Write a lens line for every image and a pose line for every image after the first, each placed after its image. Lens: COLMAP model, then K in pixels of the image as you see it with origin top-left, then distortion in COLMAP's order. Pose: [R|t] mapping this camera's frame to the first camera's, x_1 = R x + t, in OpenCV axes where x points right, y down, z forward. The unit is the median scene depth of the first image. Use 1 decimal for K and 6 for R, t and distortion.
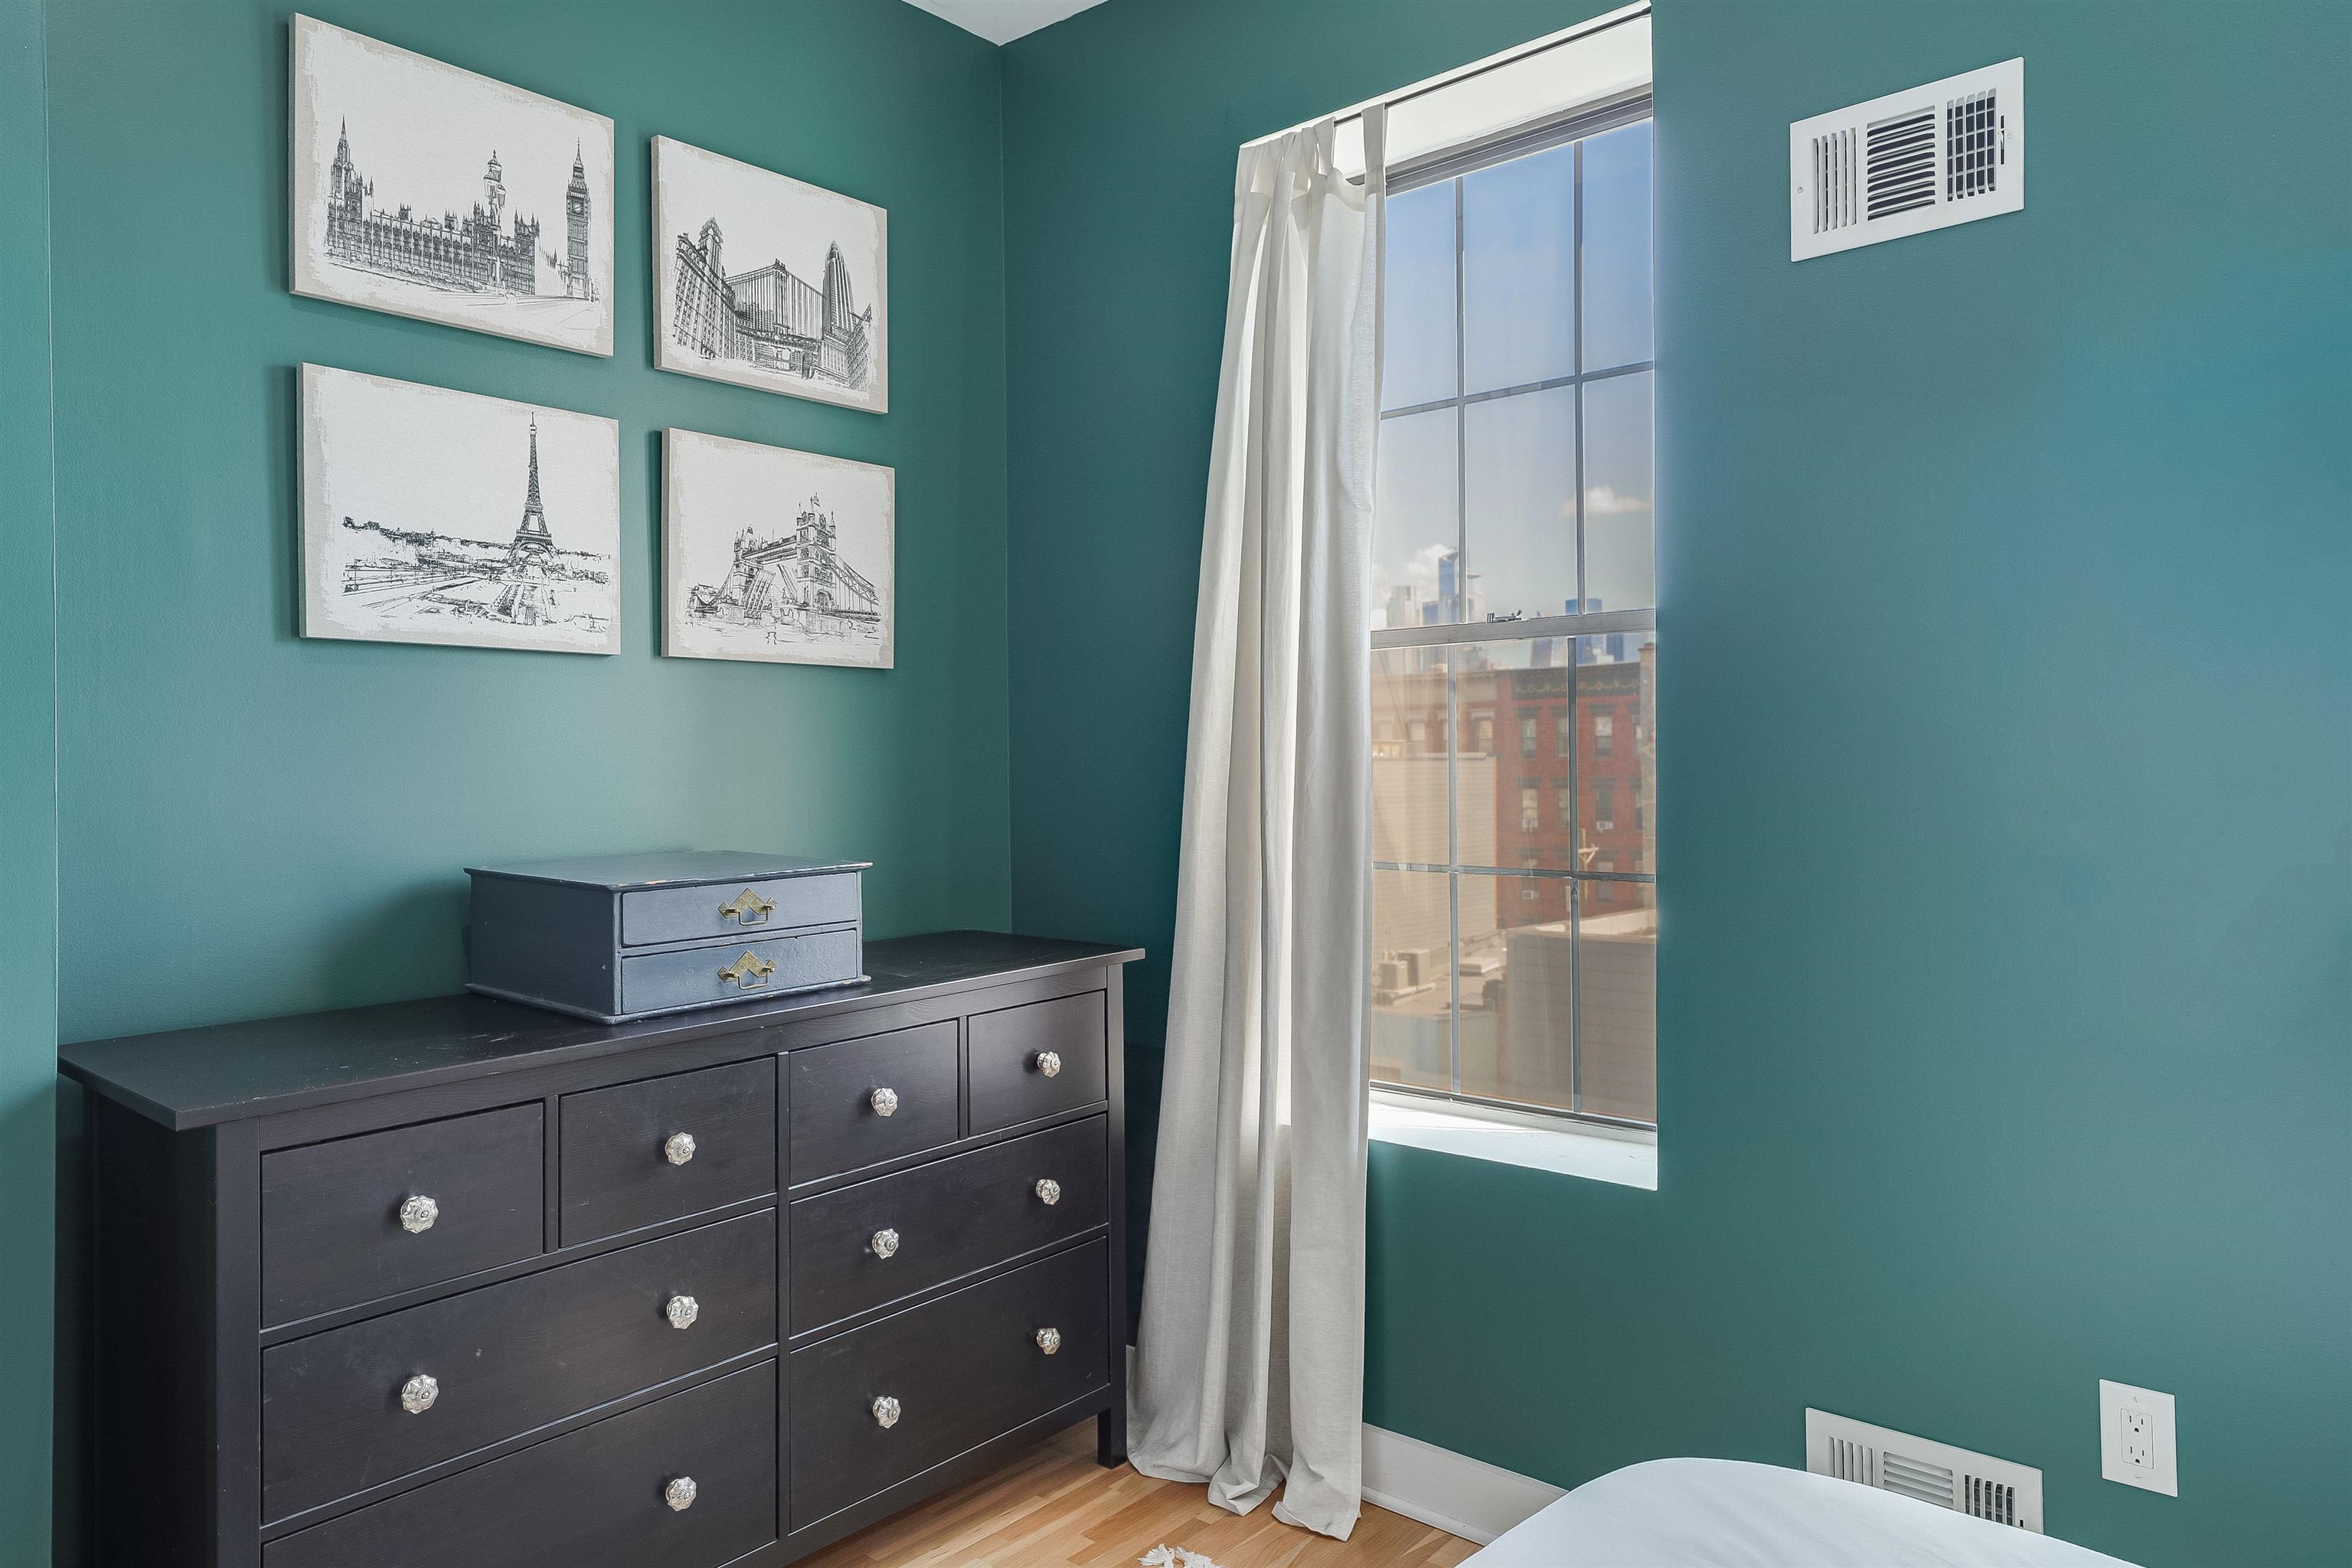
lens RADIAL K [[1520.9, 0, 1173.4], [0, 1520.9, 764.0], [0, 0, 1]] dist [0.005671, 0.002844]
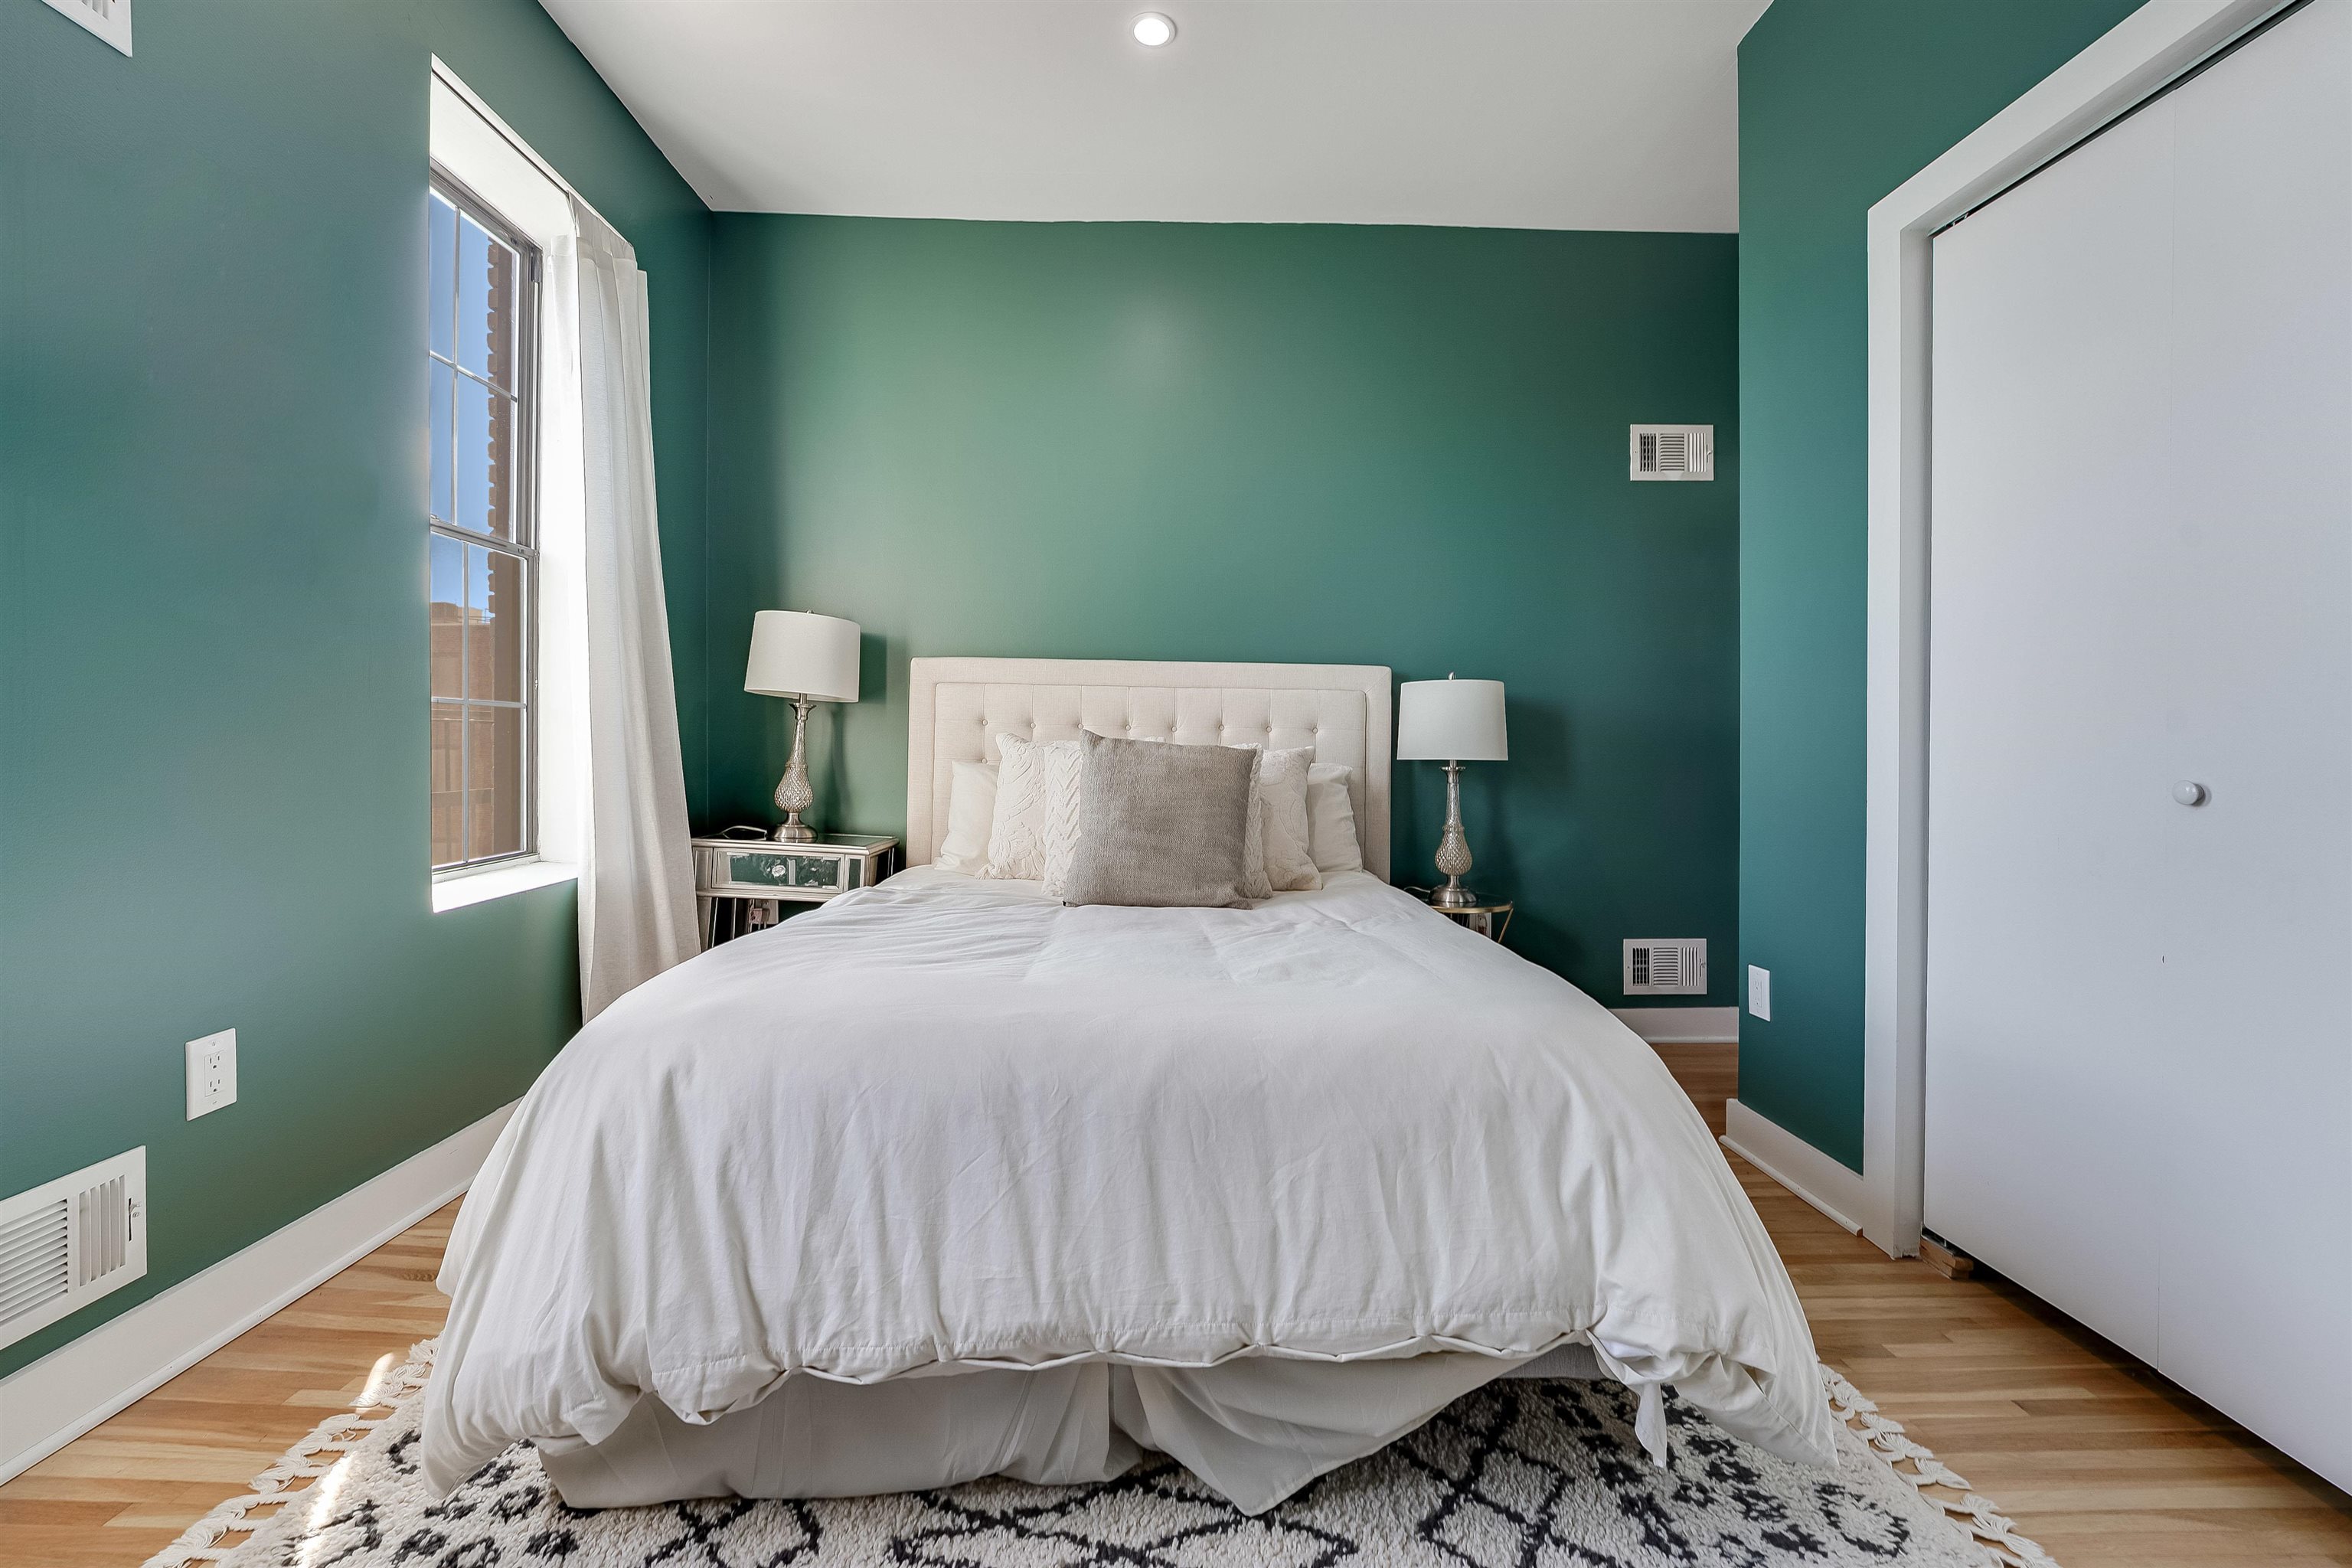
lens RADIAL K [[958.9, 0, 1160.7], [0, 958.9, 748.5], [0, 0, 1]] dist [-0.010956, 0.001364]
pose [[-0.652004, -0.000034, 0.758215, -0.353426], [0.000658, 1.000000, 0.000610, 0.112239], [-0.758215, 0.000897, -0.652004, 0.630058]]
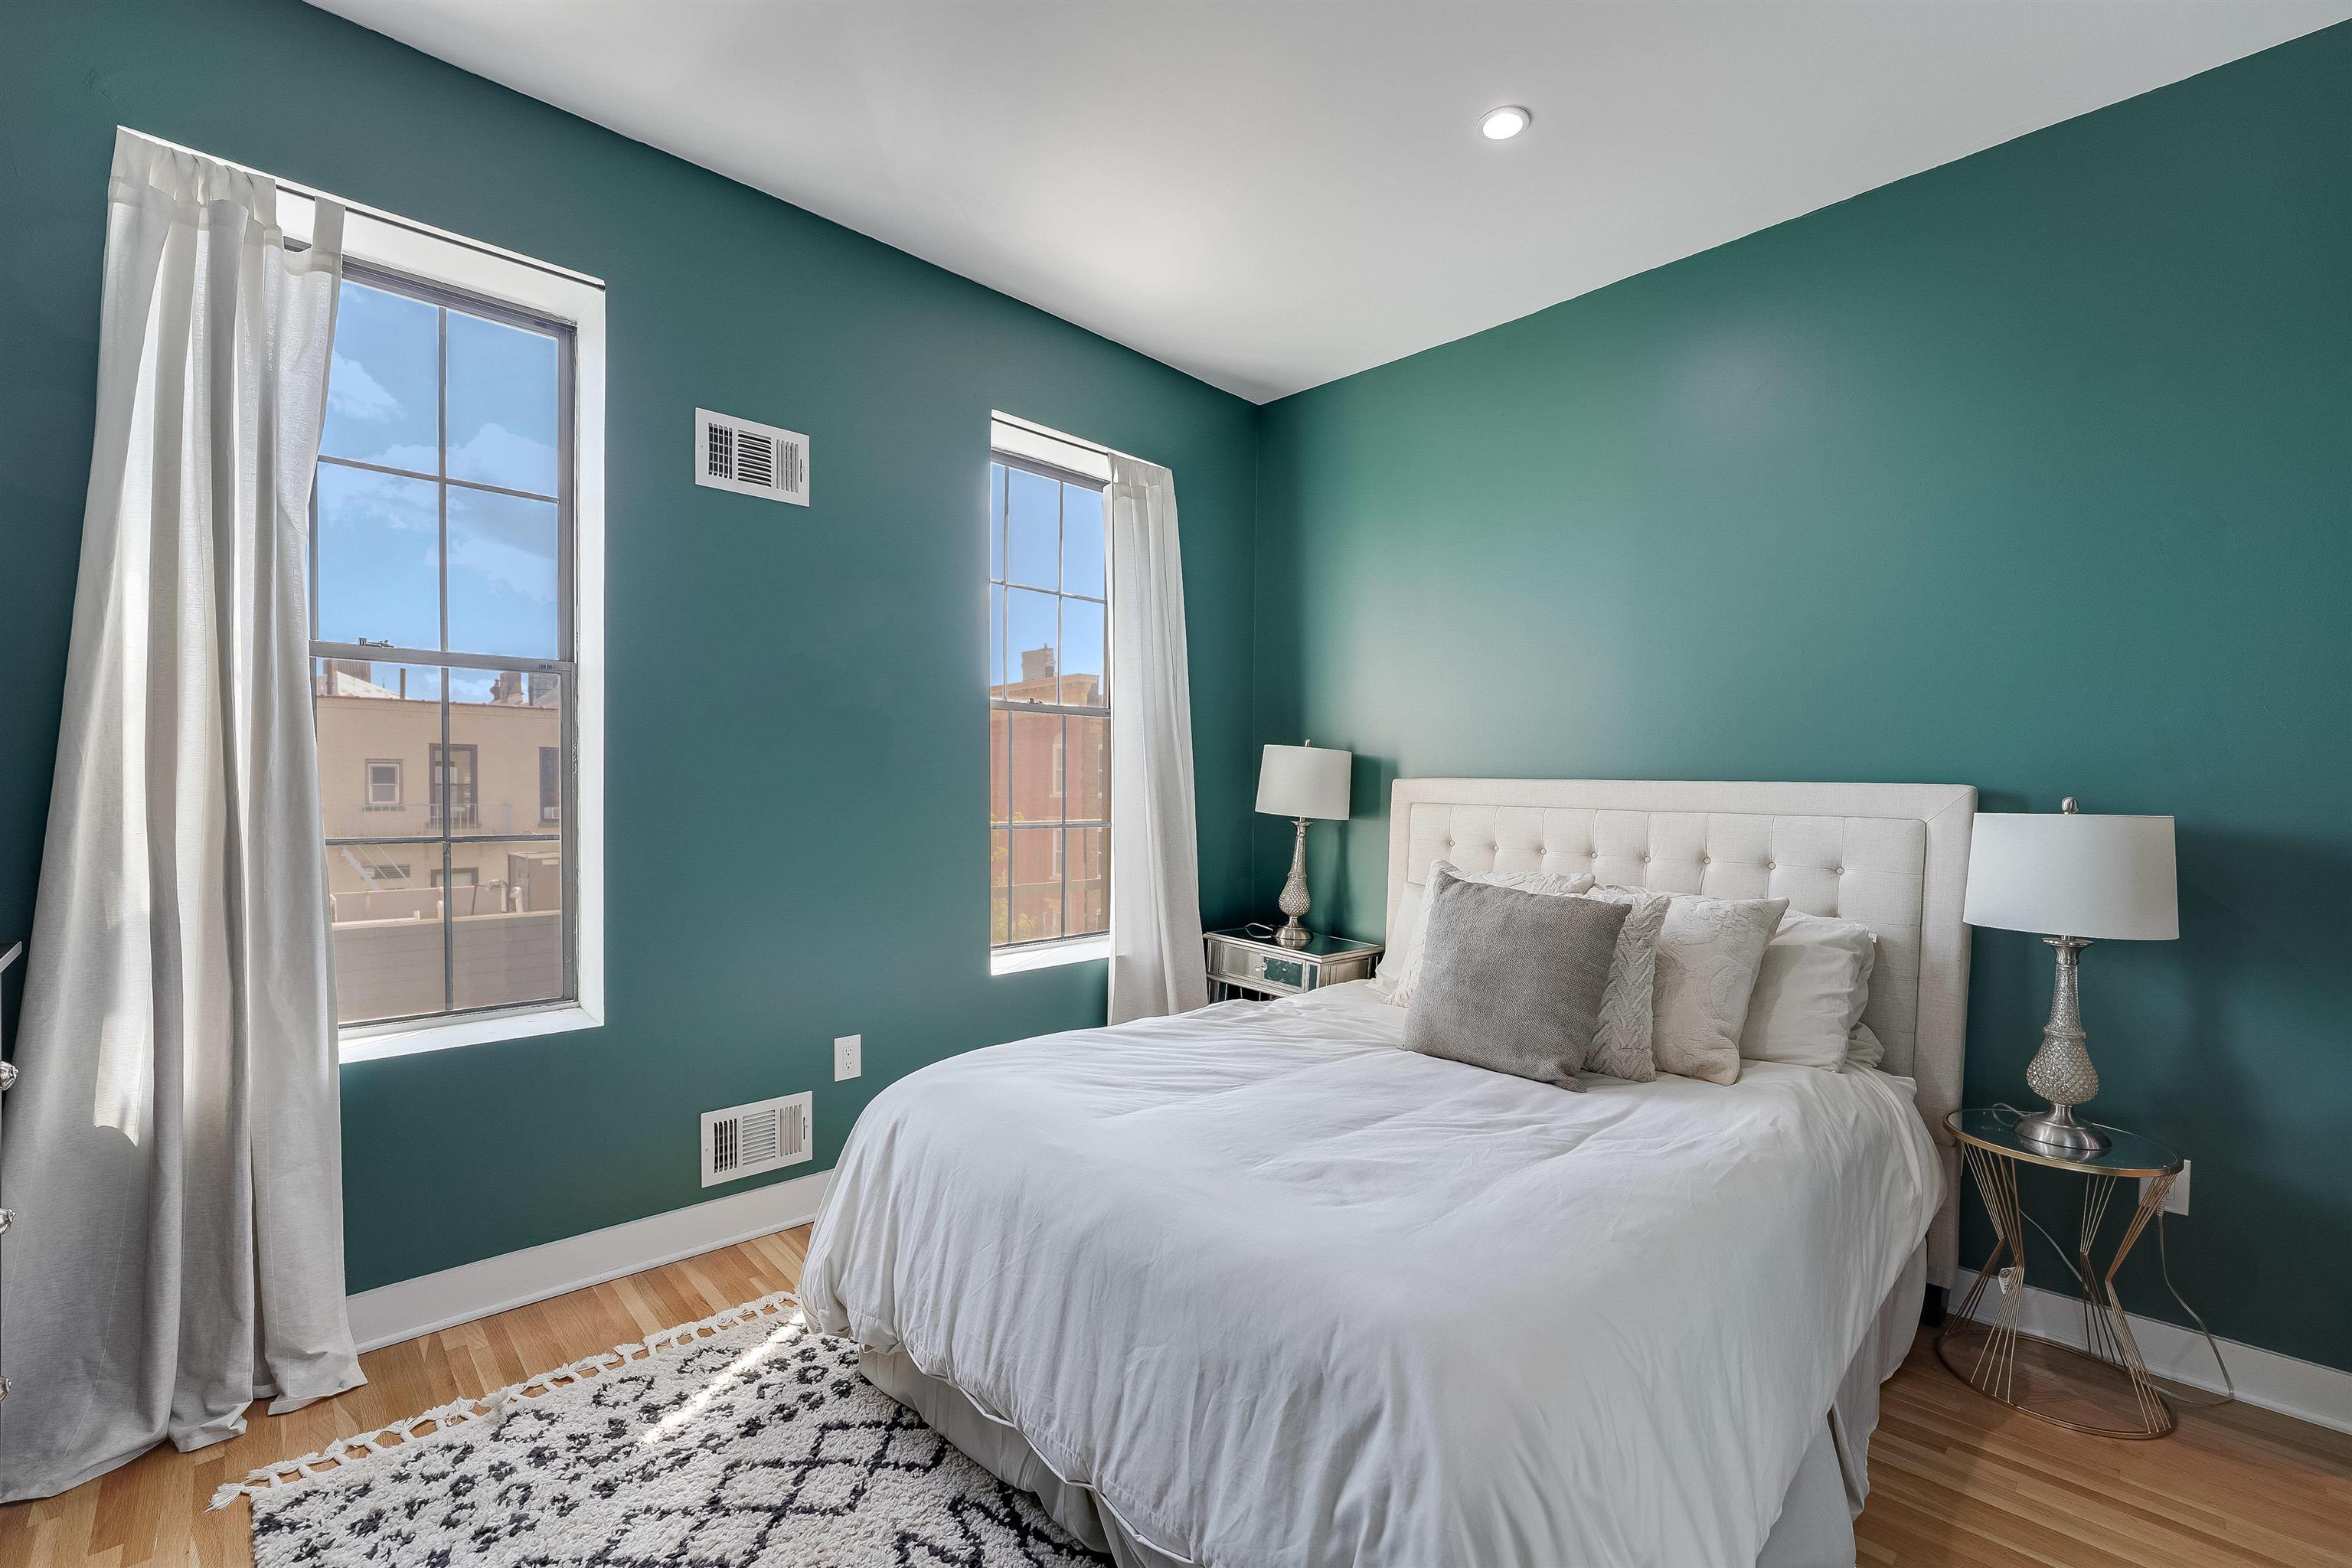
lens RADIAL K [[958.9, 0, 1178.0], [0, 958.9, 812.3], [0, 0, 1]] dist [-0.010956, 0.001364]
pose [[0.094923, -0.013016, 0.995400, -0.528159], [-0.008413, 0.999868, 0.013877, 0.029498], [-0.995449, -0.009692, 0.094801, 0.253854]]
